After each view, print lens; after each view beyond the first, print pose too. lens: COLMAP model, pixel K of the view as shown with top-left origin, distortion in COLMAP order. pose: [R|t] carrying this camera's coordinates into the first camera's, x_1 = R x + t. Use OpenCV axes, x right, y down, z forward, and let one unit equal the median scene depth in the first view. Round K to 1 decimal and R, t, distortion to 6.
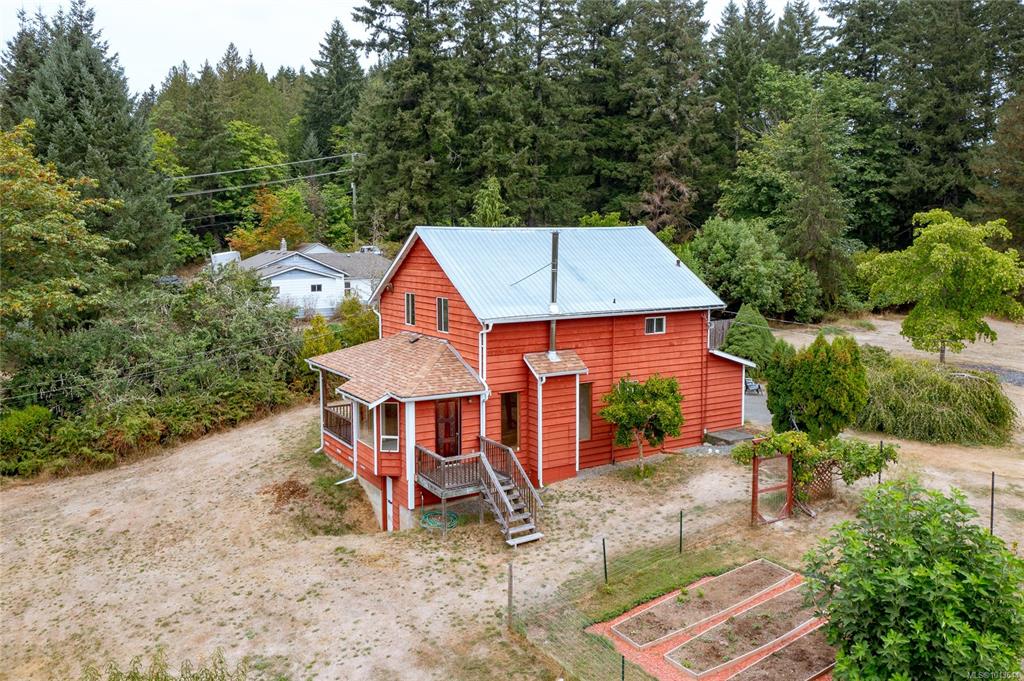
lens RADIAL K [[841.2, 0, 512.4], [0, 841.2, 294.5], [0, 0, 1]] dist [-0.008539, 0.001099]
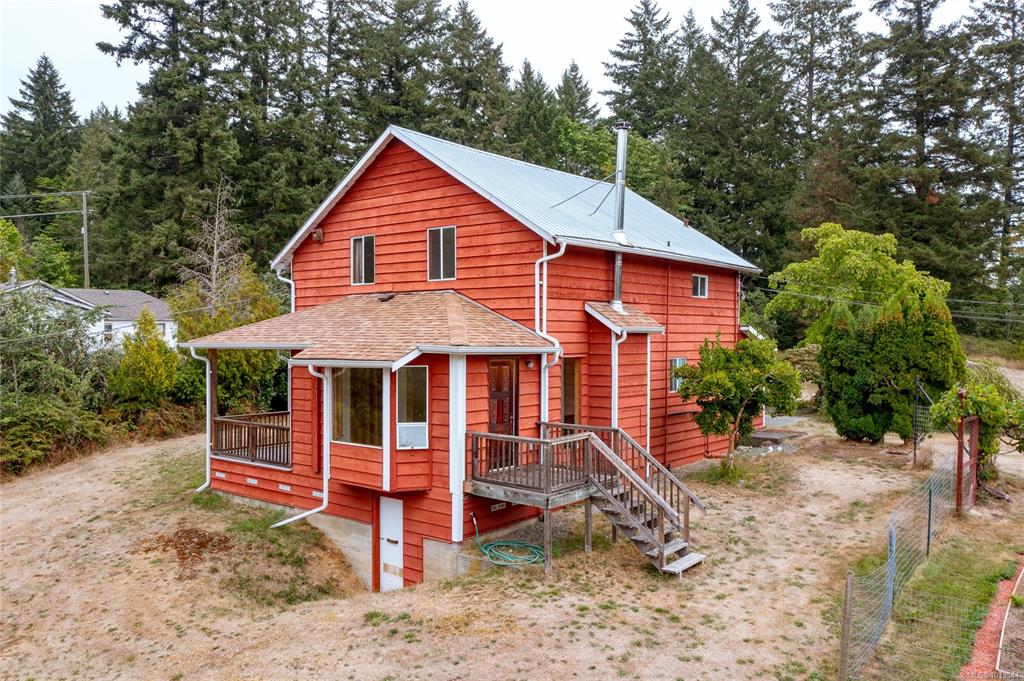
lens RADIAL K [[823.7, 0, 512.0], [0, 823.7, 340.5], [0, 0, 1]] dist [-0.003800, -0.000496]
pose [[0.939796, 0.001906, 0.341731, -0.262904], [0.020880, 0.997796, -0.062988, 0.139960], [-0.341098, 0.066332, 0.937685, 0.400186]]
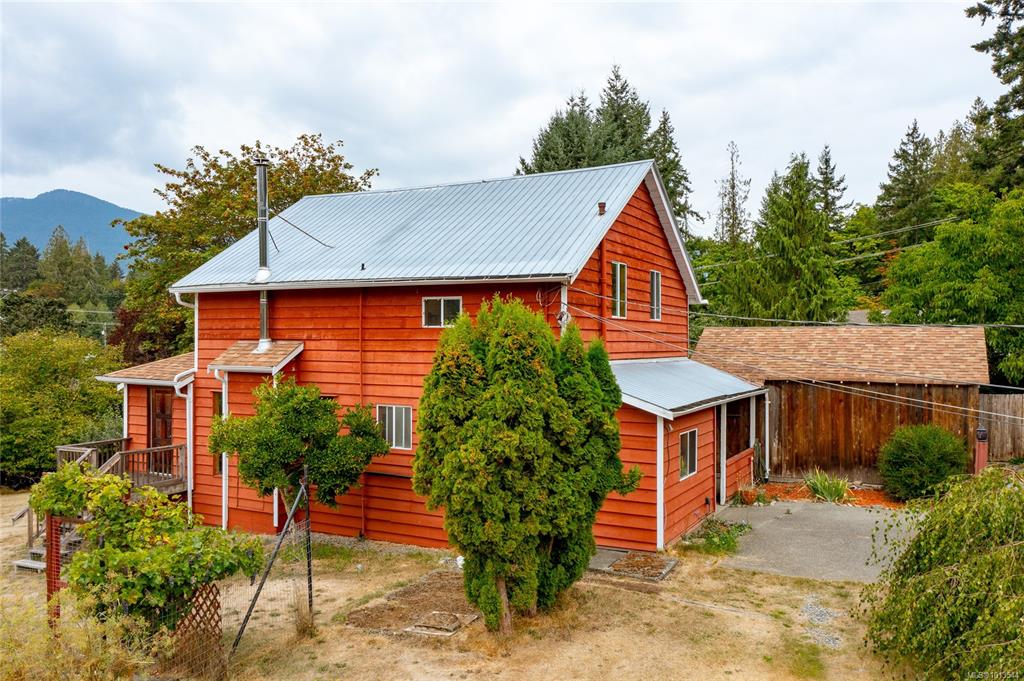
lens RADIAL K [[823.7, 0, 512.0], [0, 823.7, 340.5], [0, 0, 1]] dist [-0.003800, -0.000496]
pose [[0.511903, 0.004574, -0.859031, 0.723020], [-0.070491, 0.996837, -0.036698, 0.078692], [0.856146, 0.079340, 0.510606, 0.830863]]
